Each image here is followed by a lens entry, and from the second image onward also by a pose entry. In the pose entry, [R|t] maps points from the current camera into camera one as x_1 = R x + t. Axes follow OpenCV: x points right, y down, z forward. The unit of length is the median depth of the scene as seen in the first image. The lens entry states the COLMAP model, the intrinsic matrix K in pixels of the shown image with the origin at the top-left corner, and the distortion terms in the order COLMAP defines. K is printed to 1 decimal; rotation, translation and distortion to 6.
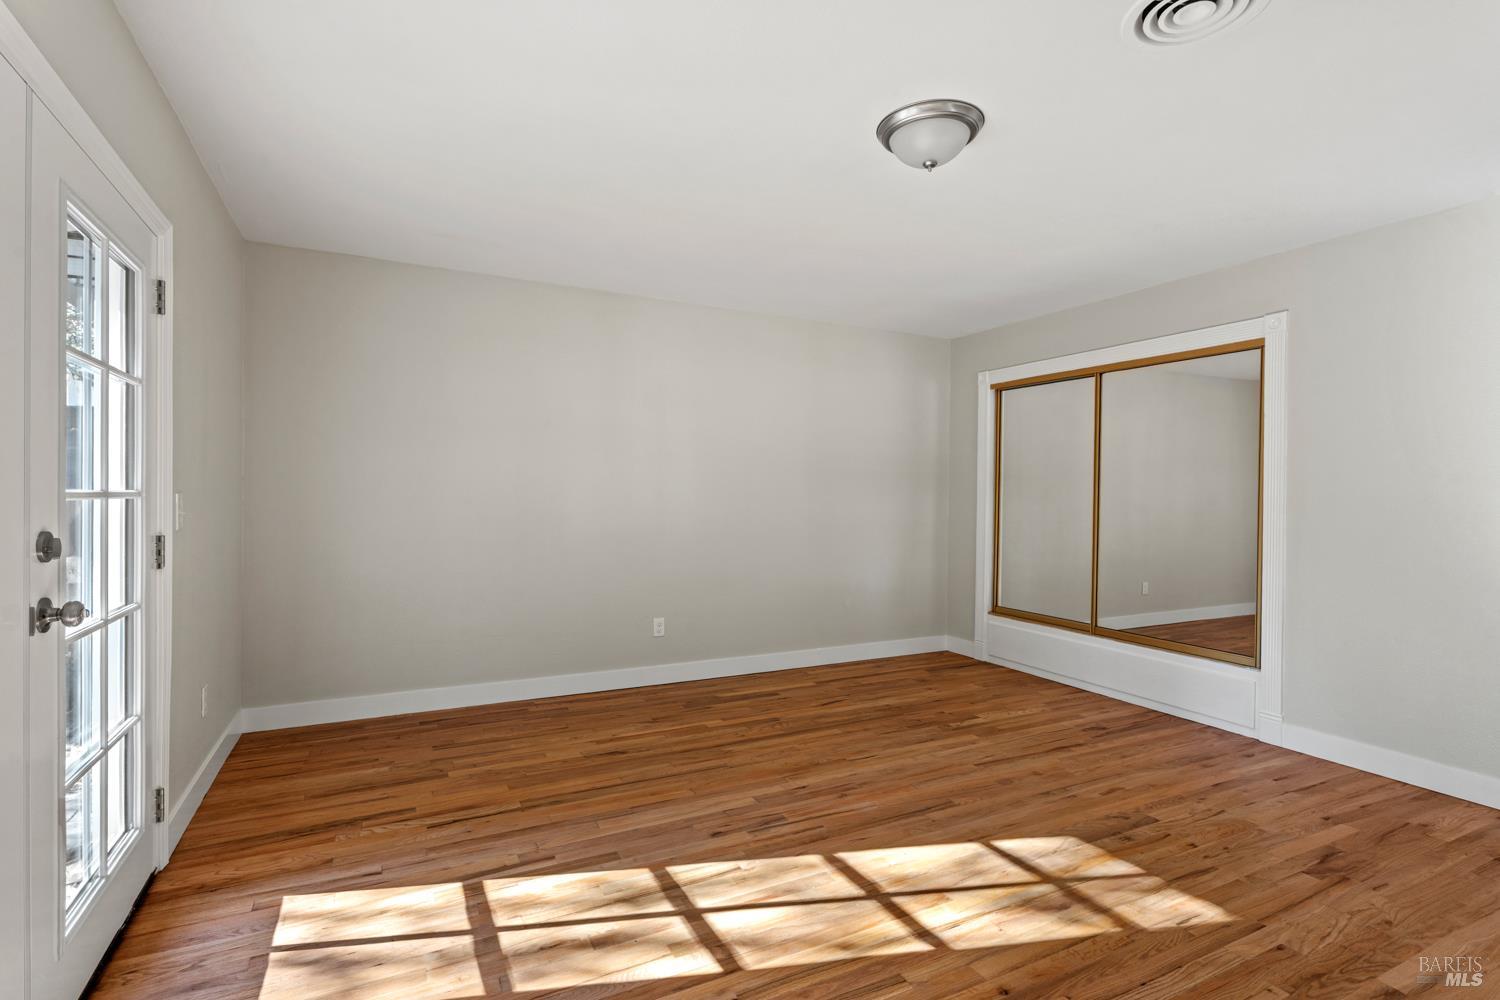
lens RADIAL K [[681.4, 0, 748.6], [0, 681.4, 499.5], [0, 0, 1]] dist [-0.004704, 0.001147]
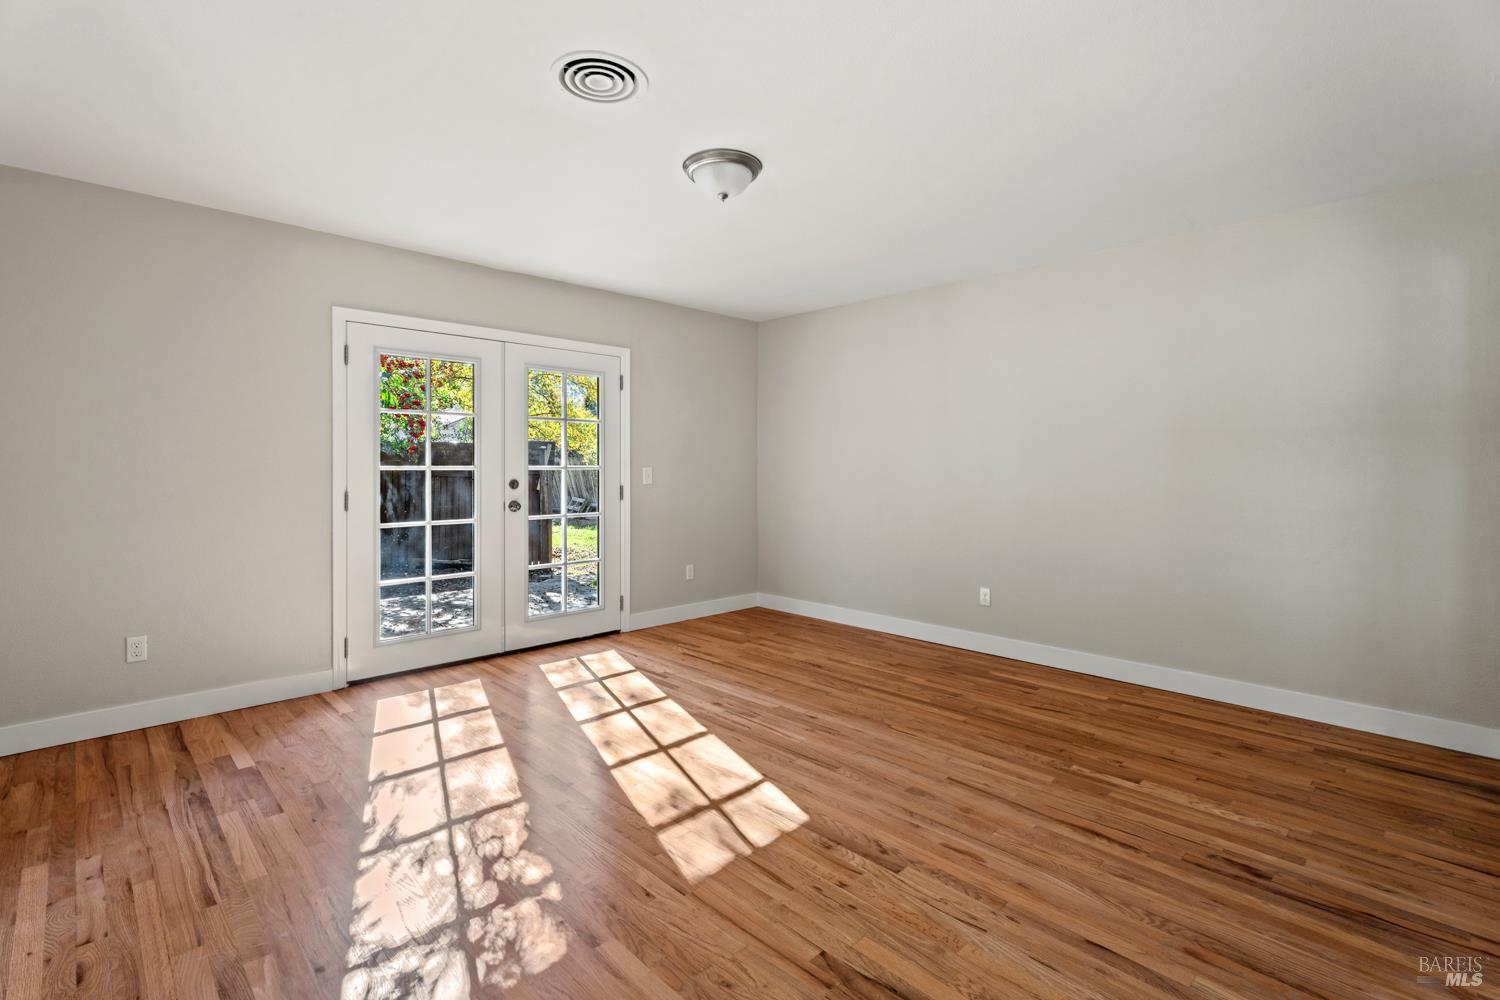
lens RADIAL K [[681.4, 0, 707.6], [0, 681.4, 464.4], [0, 0, 1]] dist [-0.004704, 0.001147]
pose [[0.288370, -0.010730, -0.957459, 1.125996], [-0.004095, 0.999914, -0.012439, 0.007117], [0.957510, 0.007508, 0.288302, 0.482593]]
